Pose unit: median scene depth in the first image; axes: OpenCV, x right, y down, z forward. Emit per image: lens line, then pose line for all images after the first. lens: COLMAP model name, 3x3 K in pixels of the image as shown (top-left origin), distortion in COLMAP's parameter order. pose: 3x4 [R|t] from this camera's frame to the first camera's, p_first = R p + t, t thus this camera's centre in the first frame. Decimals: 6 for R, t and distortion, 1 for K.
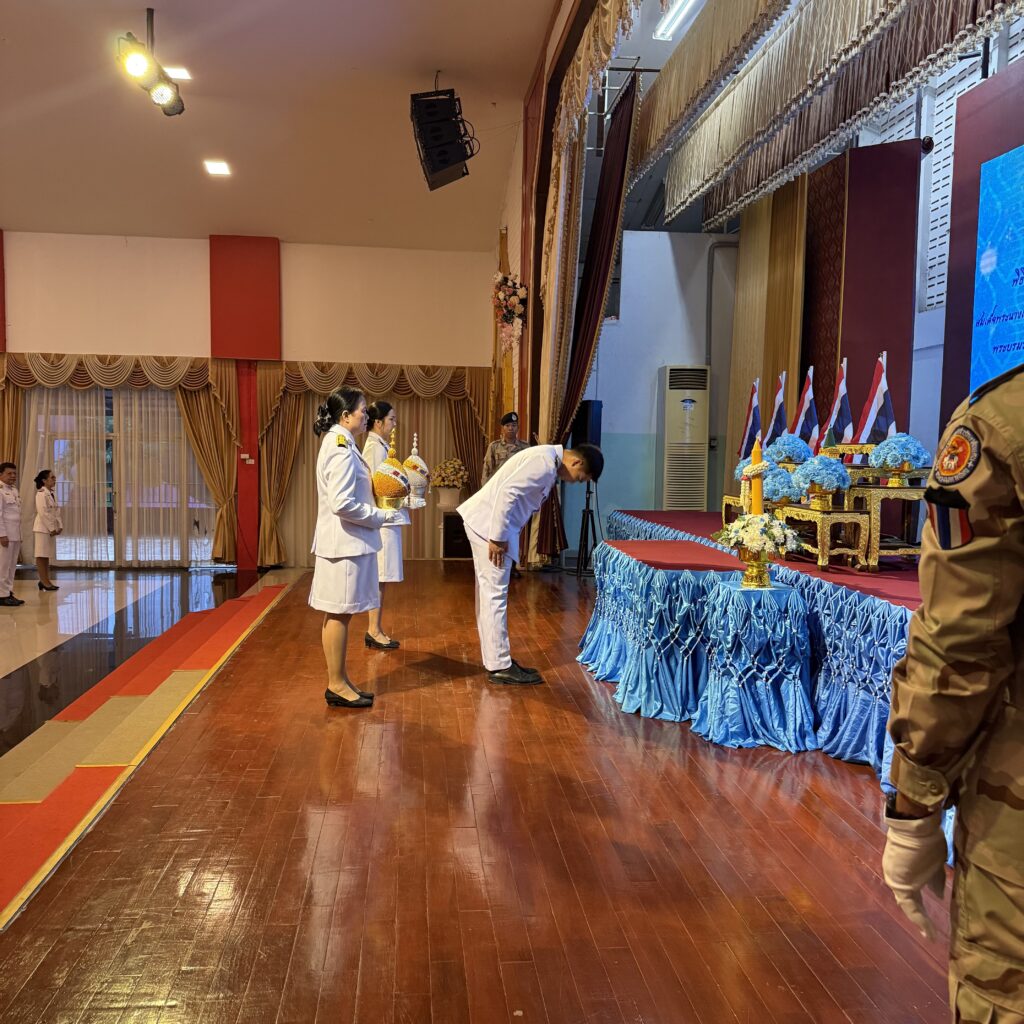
lens RADIAL K [[962.8, 0, 504.6], [0, 962.8, 511.9], [0, 0, 1]] dist [0.063192, 0.000000]
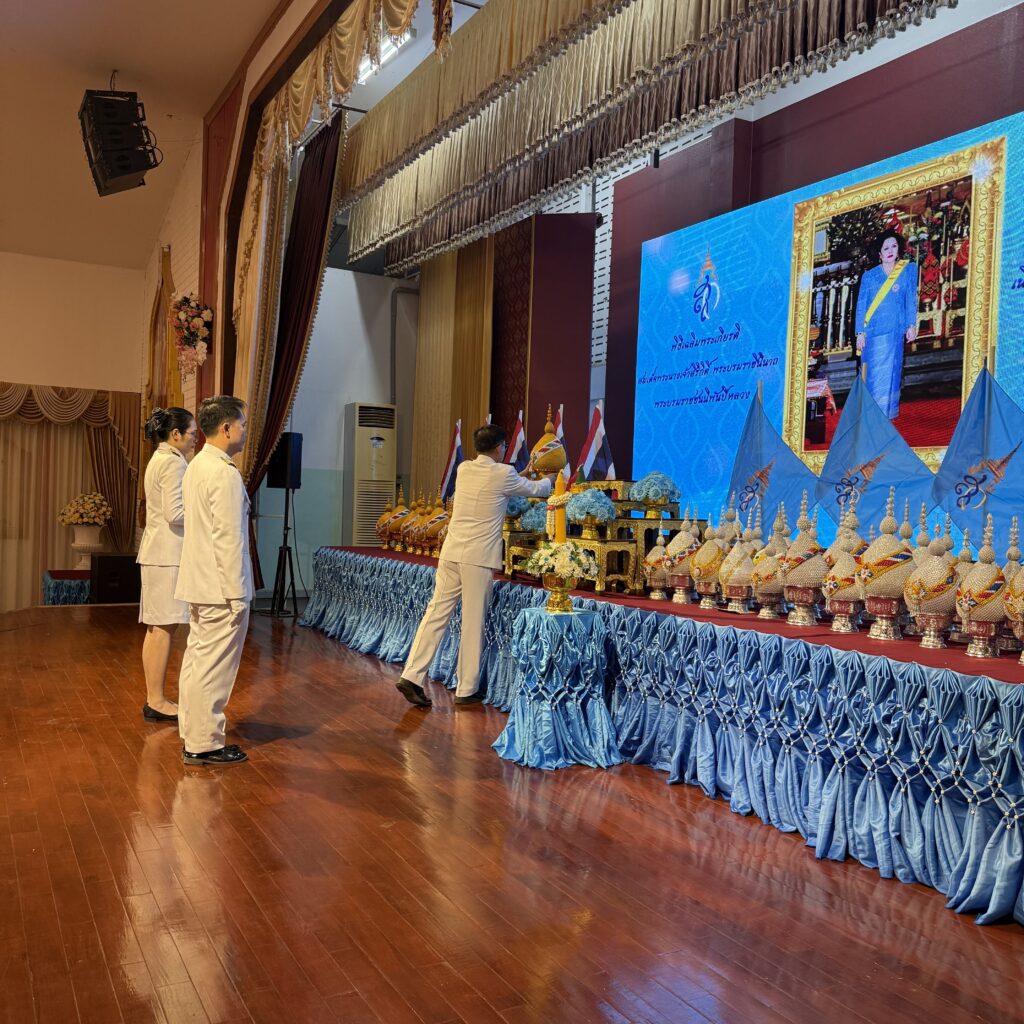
lens RADIAL K [[962.8, 0, 511.3], [0, 962.8, 508.5], [0, 0, 1]] dist [0.063192, 0.000000]
pose [[0.915306, 0.011026, 0.402608, -0.132595], [0.008276, 0.998899, -0.046171, 0.008559], [-0.402674, 0.045593, 0.914207, 0.041650]]
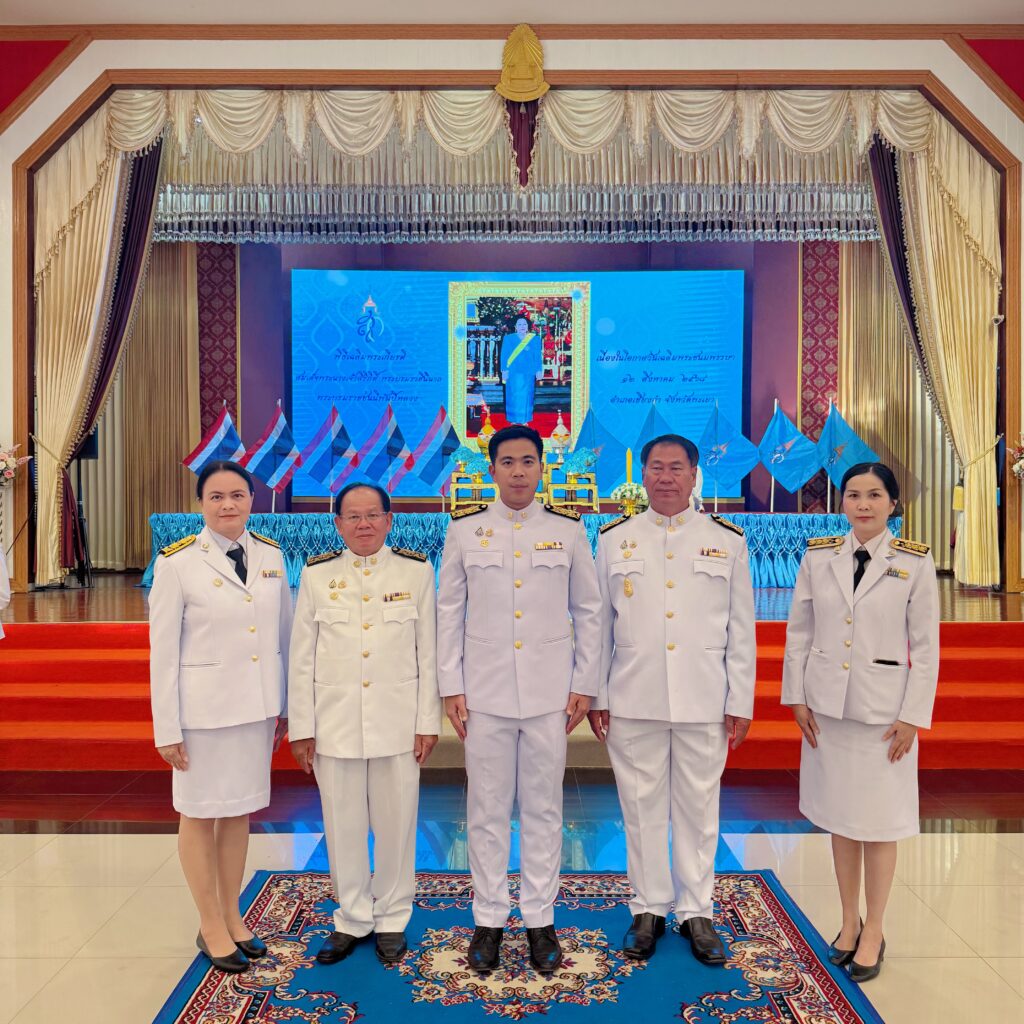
lens RADIAL K [[962.8, 0, 495.9], [0, 962.8, 518.0], [0, 0, 1]] dist [0.063192, 0.000000]
pose [[0.114853, -0.028720, 0.992967, -1.155691], [0.066078, 0.997589, 0.021211, 0.007349], [-0.991182, 0.063177, 0.116474, 0.673535]]
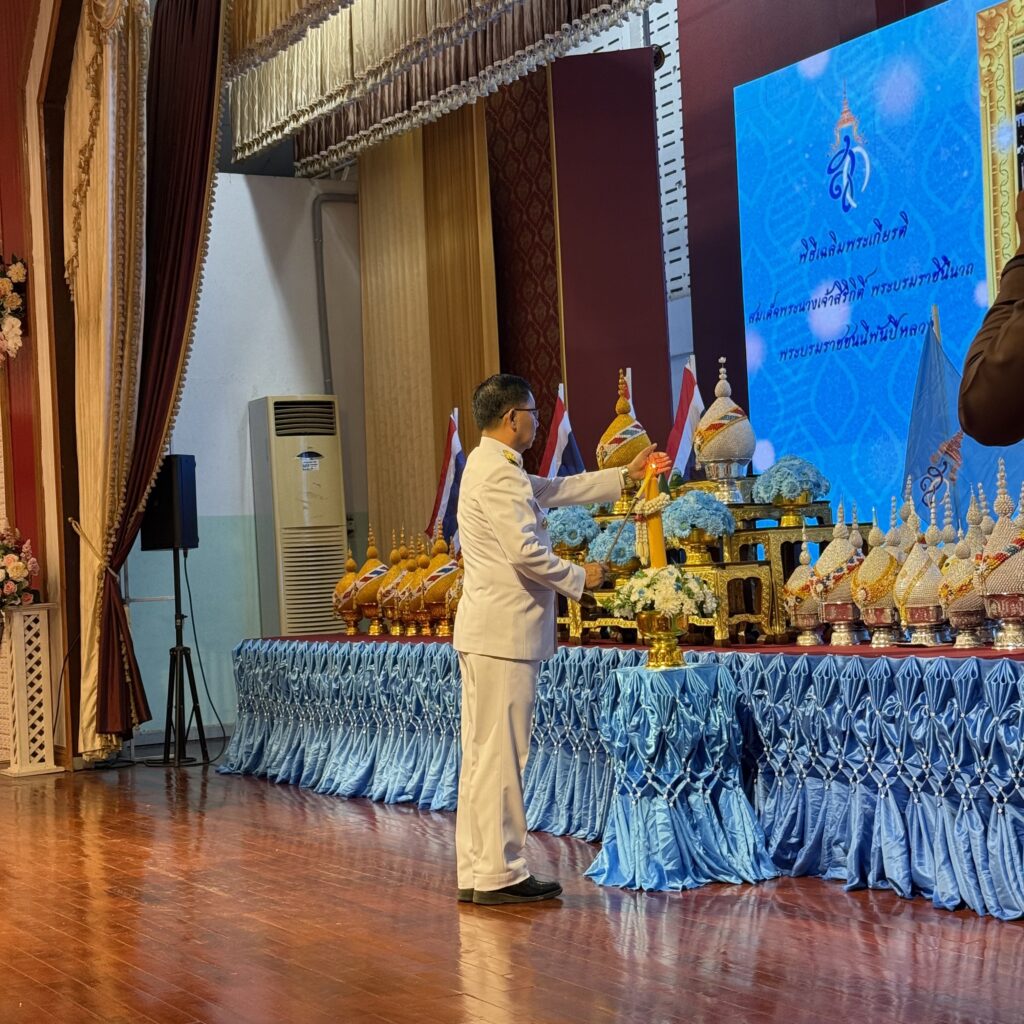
lens RADIAL K [[1917.9, 0, 501.9], [0, 1917.9, 509.4], [0, 0, 1]] dist [0.081919, 0.000000]
pose [[0.915771, -0.051793, 0.398349, -0.262875], [0.093516, 0.991895, -0.086021, 0.045596], [-0.390665, 0.116027, 0.913191, -0.168278]]
